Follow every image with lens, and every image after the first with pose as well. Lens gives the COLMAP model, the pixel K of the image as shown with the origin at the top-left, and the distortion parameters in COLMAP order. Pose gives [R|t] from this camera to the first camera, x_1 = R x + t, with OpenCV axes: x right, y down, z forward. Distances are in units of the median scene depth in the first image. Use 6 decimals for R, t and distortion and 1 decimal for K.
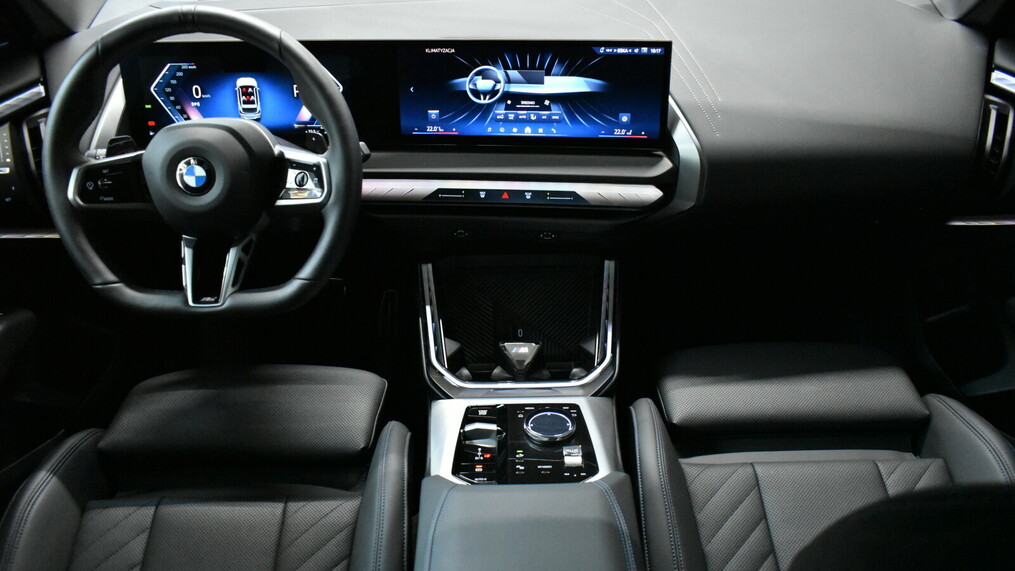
lens RADIAL K [[760.8, 0, 507.5], [0, 760.8, 285.5], [0, 0, 1]] dist [-0.035599, -0.000081]
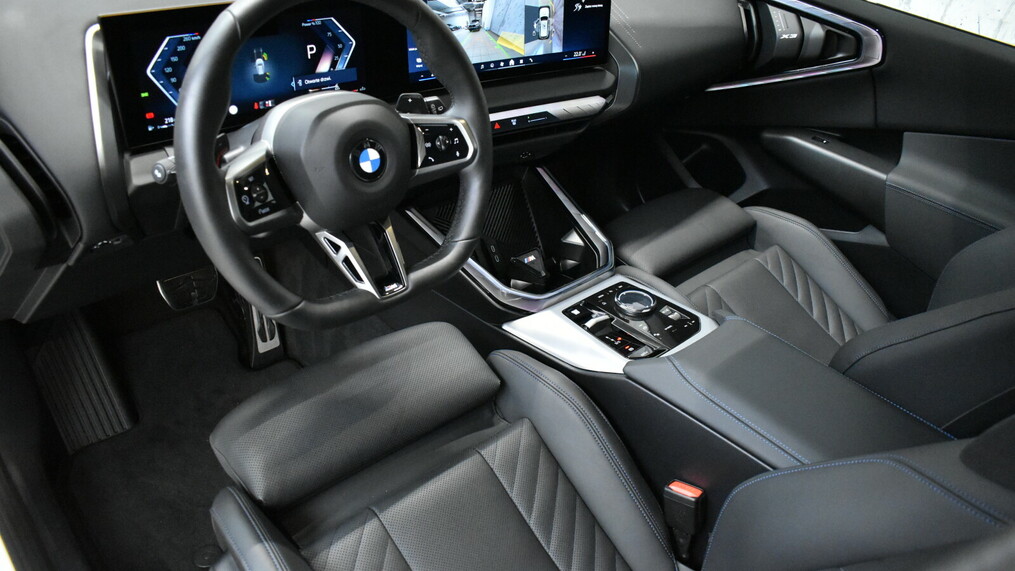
lens RADIAL K [[760.8, 0, 507.5], [0, 760.8, 285.5], [0, 0, 1]] dist [-0.035599, -0.000081]
pose [[0.737975, -0.306438, 0.601240, -0.739615], [0.223672, 0.951662, 0.210499, -0.130622], [-0.636682, -0.020862, 0.770844, 0.151611]]
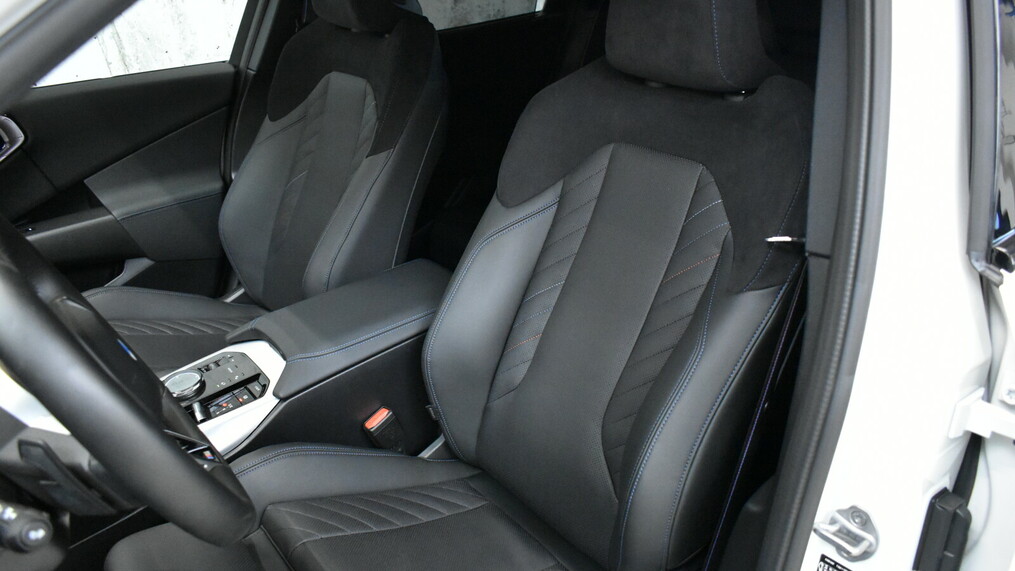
lens RADIAL K [[760.8, 0, 507.5], [0, 760.8, 285.5], [0, 0, 1]] dist [-0.035599, -0.000081]
pose [[-0.648274, -0.289429, 0.704253, -0.972652], [0.412573, 0.643855, 0.644386, -0.437862], [-0.639941, 0.708295, -0.297984, 0.822744]]
